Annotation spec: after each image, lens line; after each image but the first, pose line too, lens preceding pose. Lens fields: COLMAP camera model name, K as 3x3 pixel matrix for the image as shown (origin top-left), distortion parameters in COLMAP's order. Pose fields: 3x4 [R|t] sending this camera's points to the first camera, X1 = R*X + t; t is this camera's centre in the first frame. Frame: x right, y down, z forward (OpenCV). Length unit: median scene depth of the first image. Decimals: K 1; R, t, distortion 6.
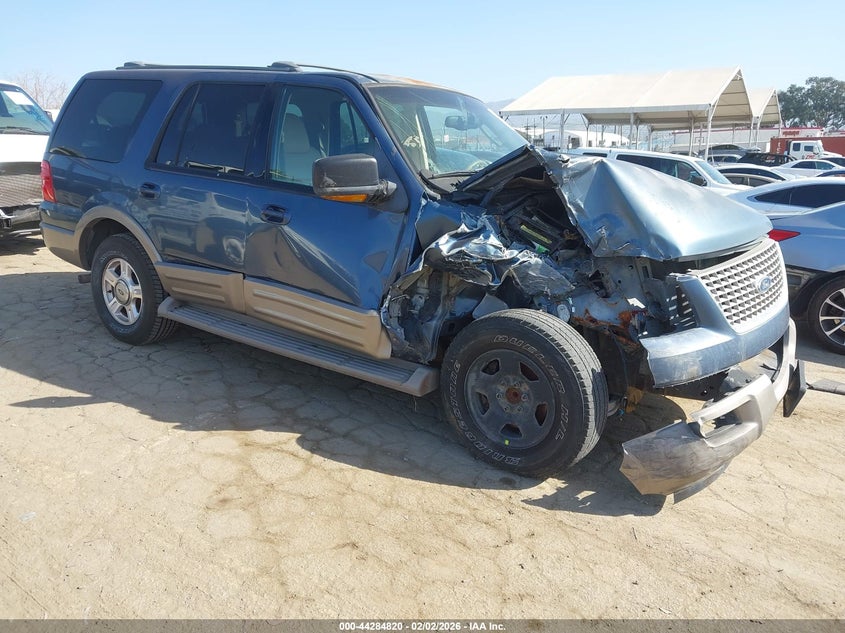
lens RADIAL K [[647.3, 0, 425.4], [0, 647.3, 326.4], [0, 0, 1]] dist [0.045128, -0.002815]
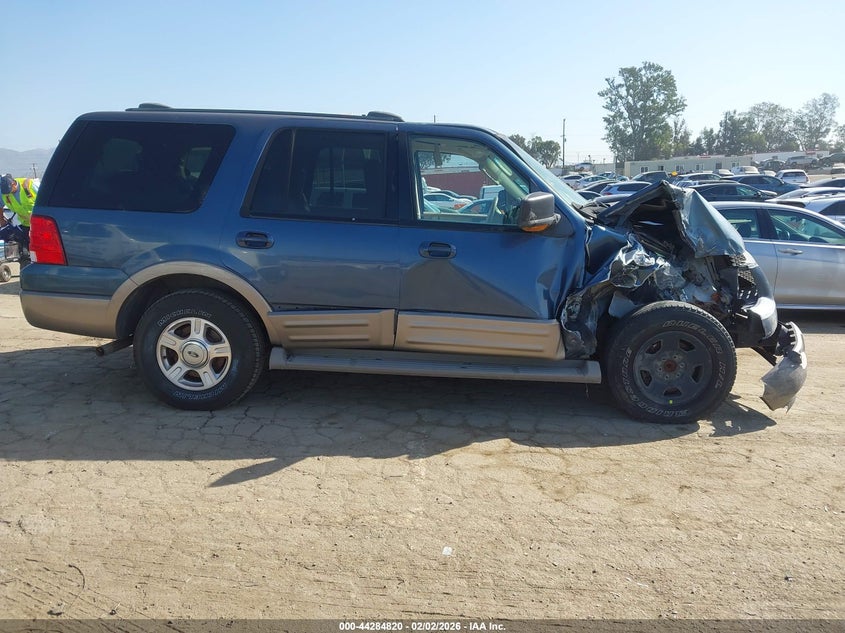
lens RADIAL K [[664.0, 0, 422.5], [0, 664.0, 316.5], [0, 0, 1]] dist [0.006858, -0.000230]
pose [[0.840758, -0.130284, 0.525502, -0.944460], [0.165779, 0.985944, -0.020794, -0.046685], [-0.515406, 0.104599, 0.850538, 0.086763]]
